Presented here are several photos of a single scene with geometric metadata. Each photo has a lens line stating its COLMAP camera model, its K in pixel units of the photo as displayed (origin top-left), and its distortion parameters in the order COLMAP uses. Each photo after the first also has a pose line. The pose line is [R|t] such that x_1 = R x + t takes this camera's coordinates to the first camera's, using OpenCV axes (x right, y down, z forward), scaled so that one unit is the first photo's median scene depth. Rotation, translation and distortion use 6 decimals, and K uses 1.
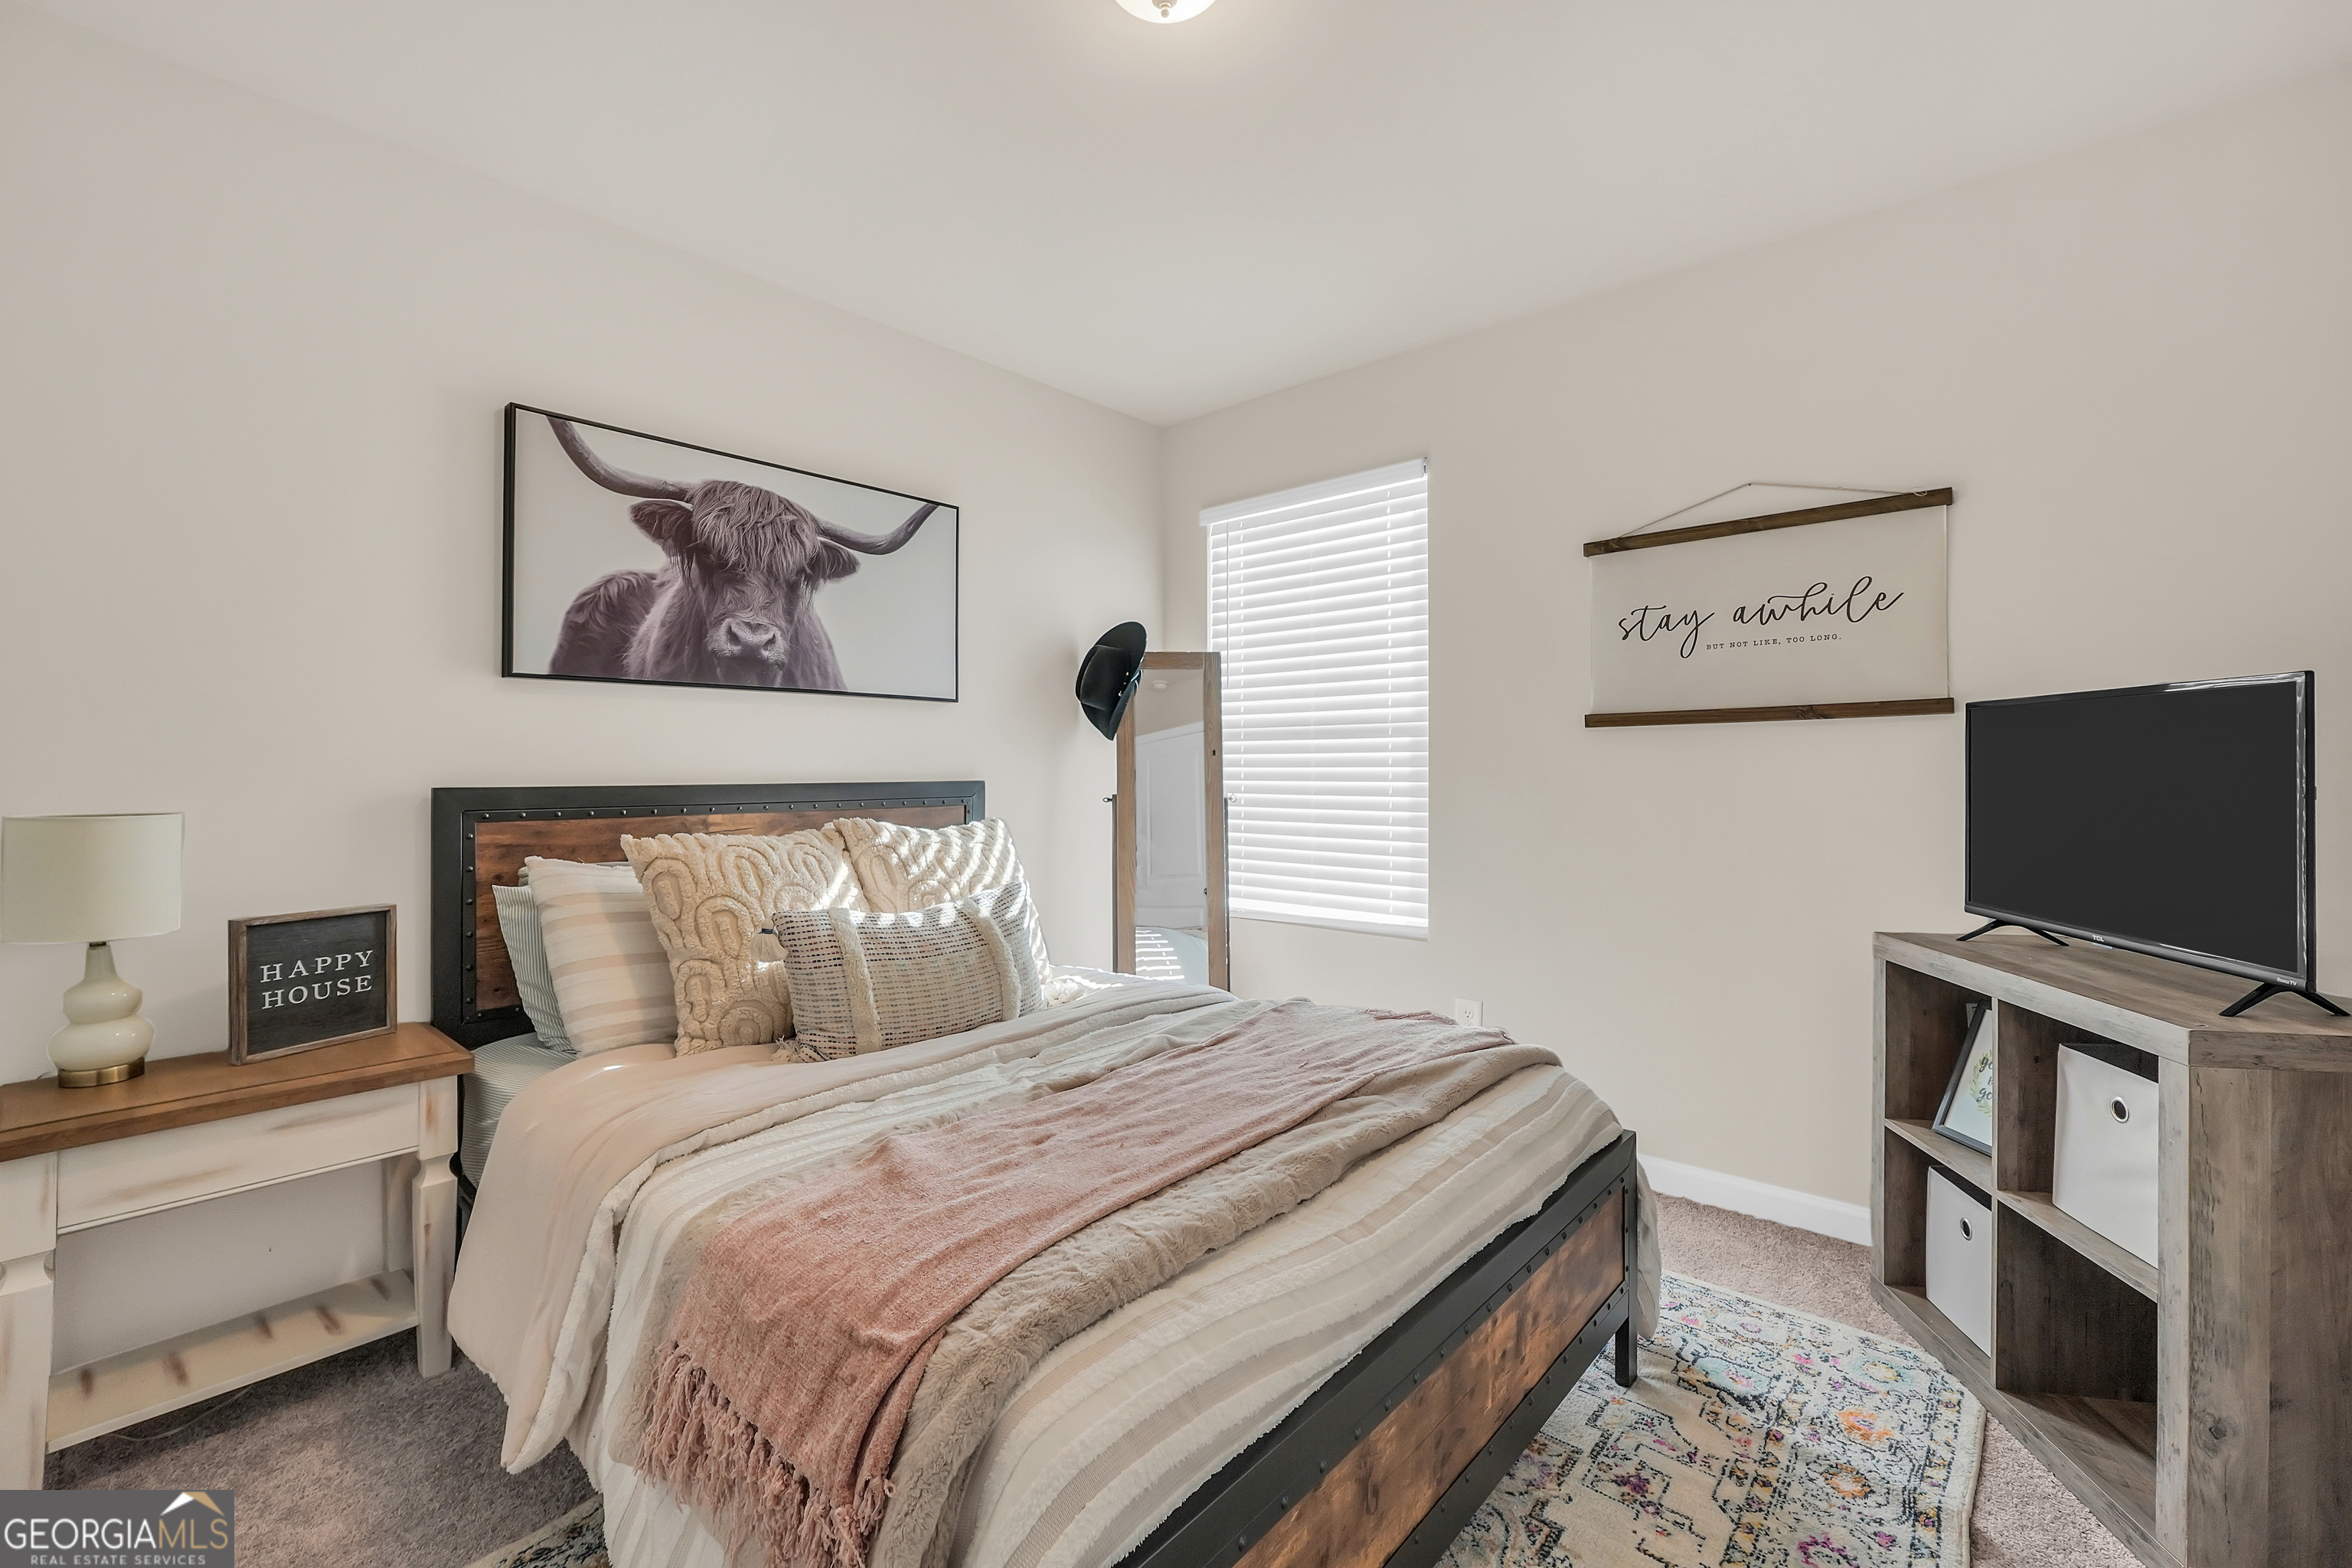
lens RADIAL K [[1012.3, 0, 1138.8], [0, 1012.3, 783.0], [0, 0, 1]] dist [-0.020430, 0.007138]
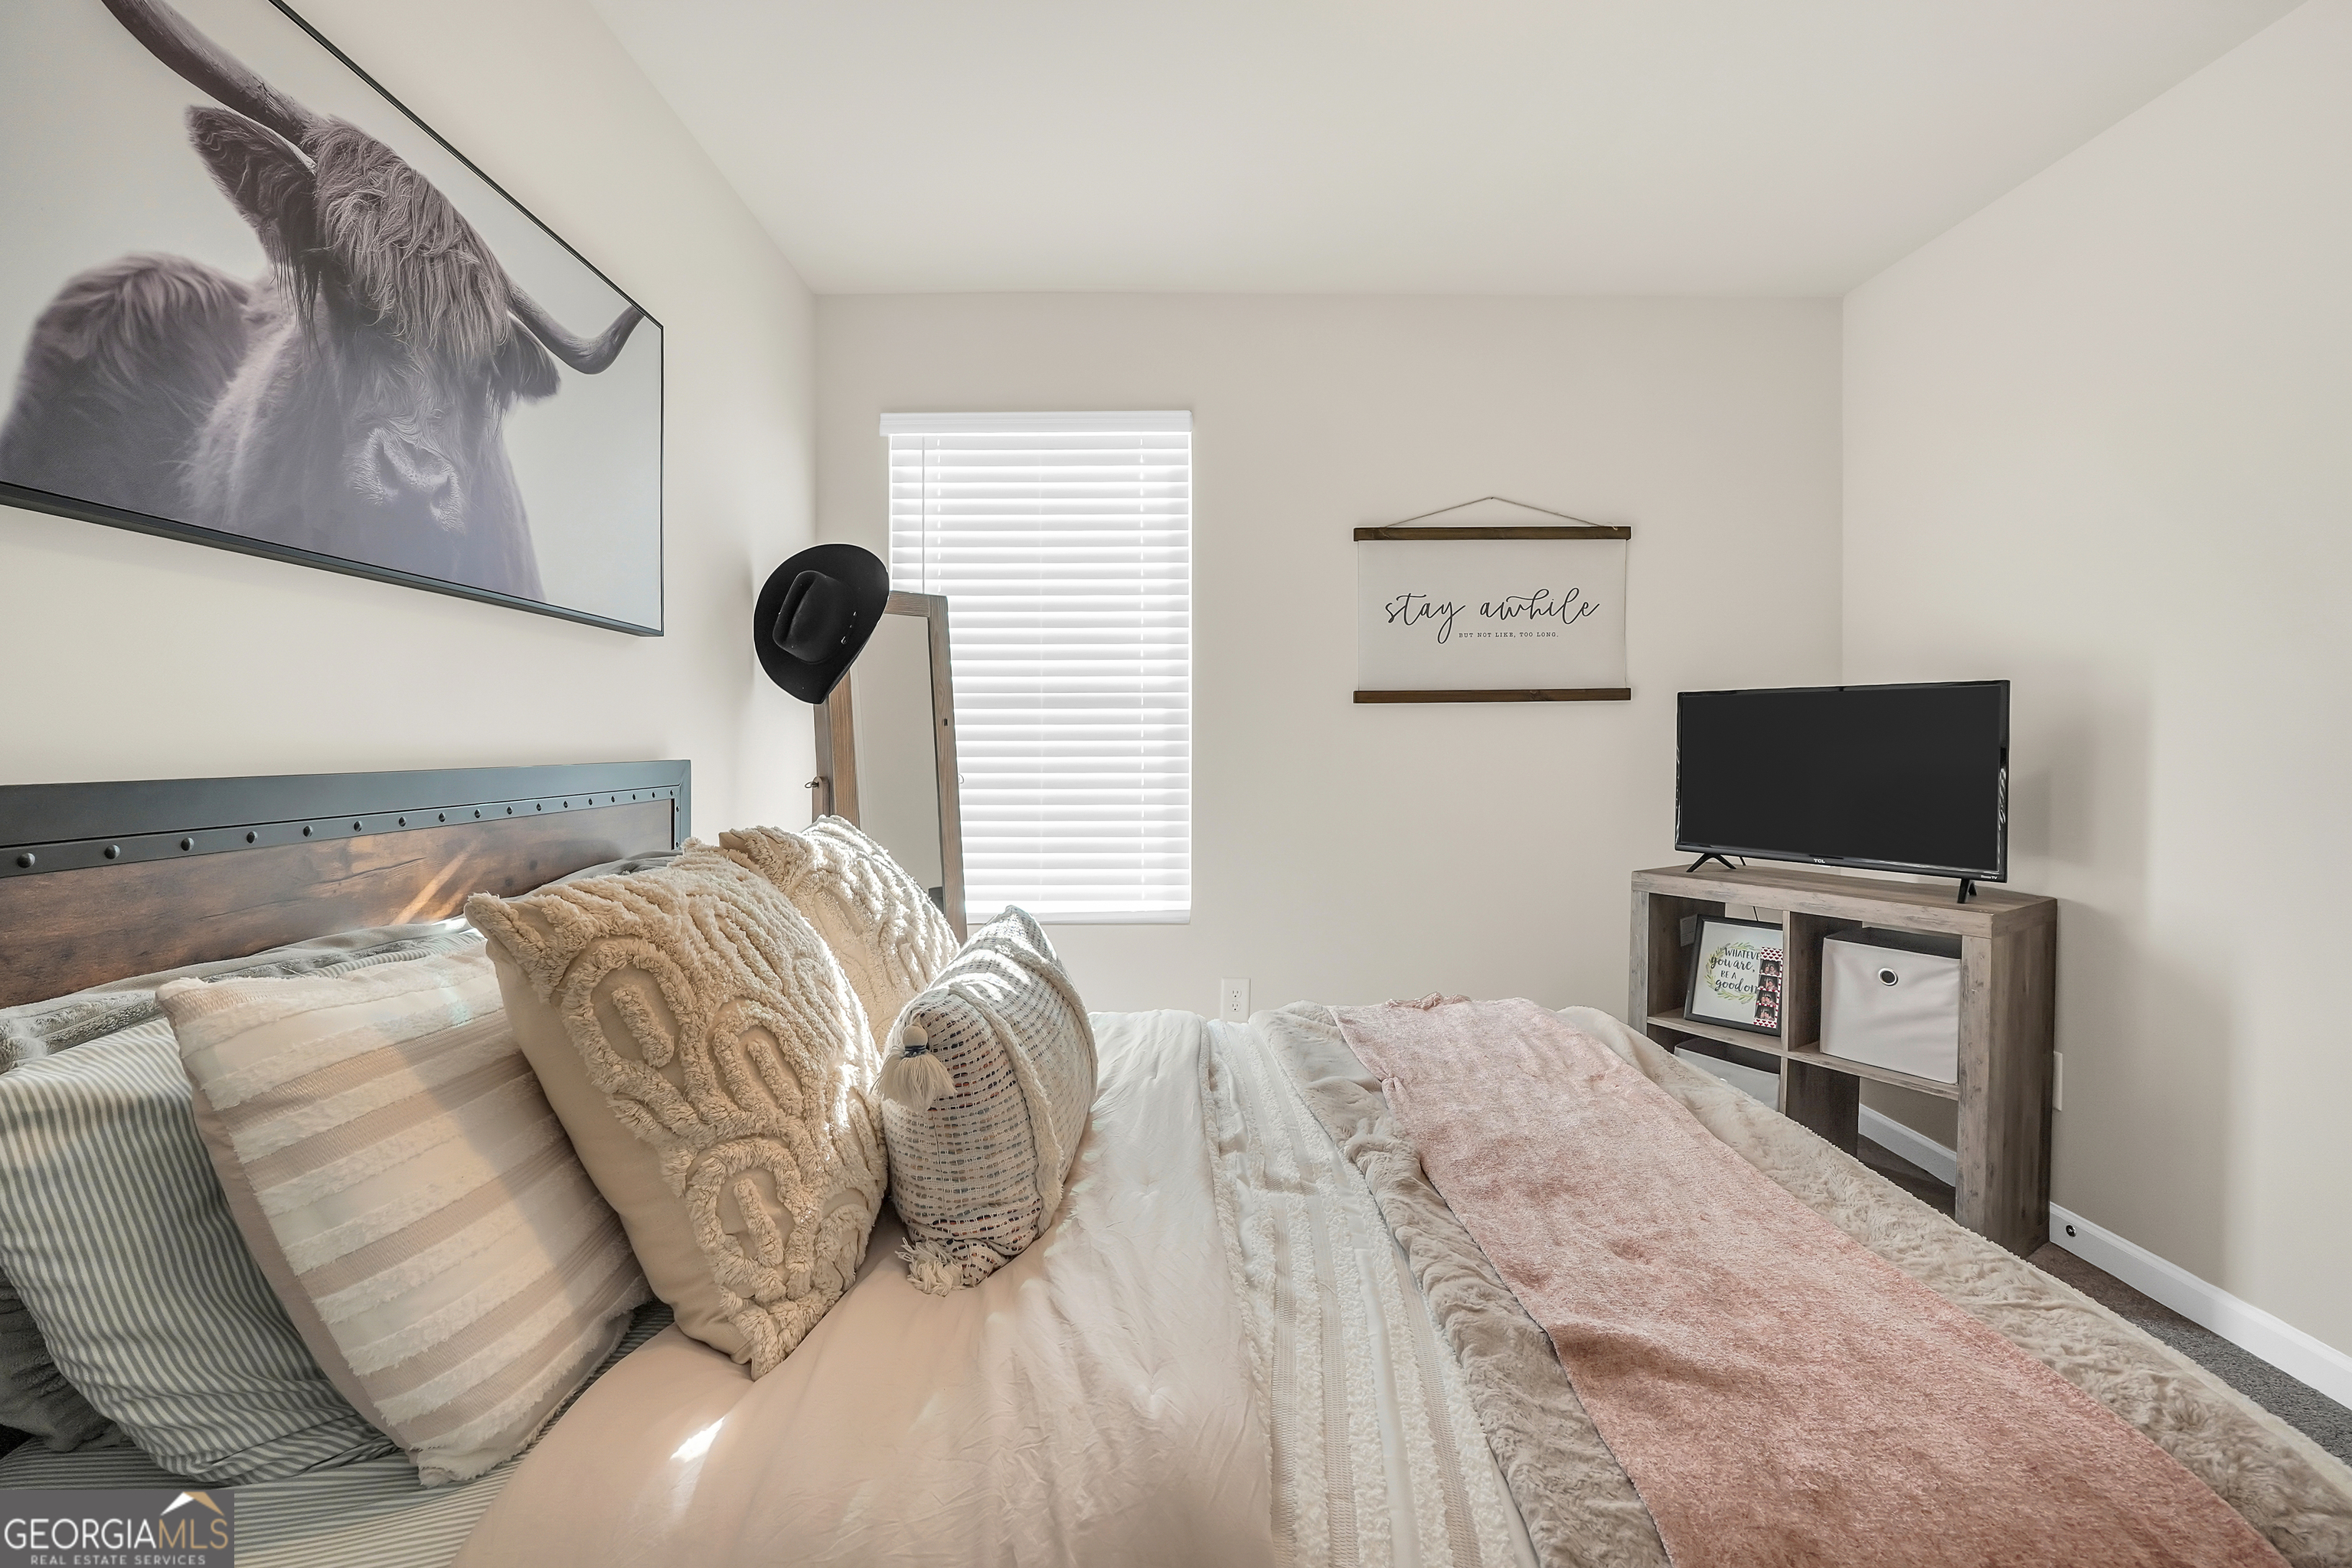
lens RADIAL K [[1017.1, 0, 1176.7], [0, 1017.1, 772.4], [0, 0, 1]] dist [-0.022847, 0.007855]
pose [[0.726798, -0.019323, 0.686580, -0.449325], [0.010898, 0.999803, 0.016601, -0.002538], [-0.686765, -0.004583, 0.726865, 0.377869]]
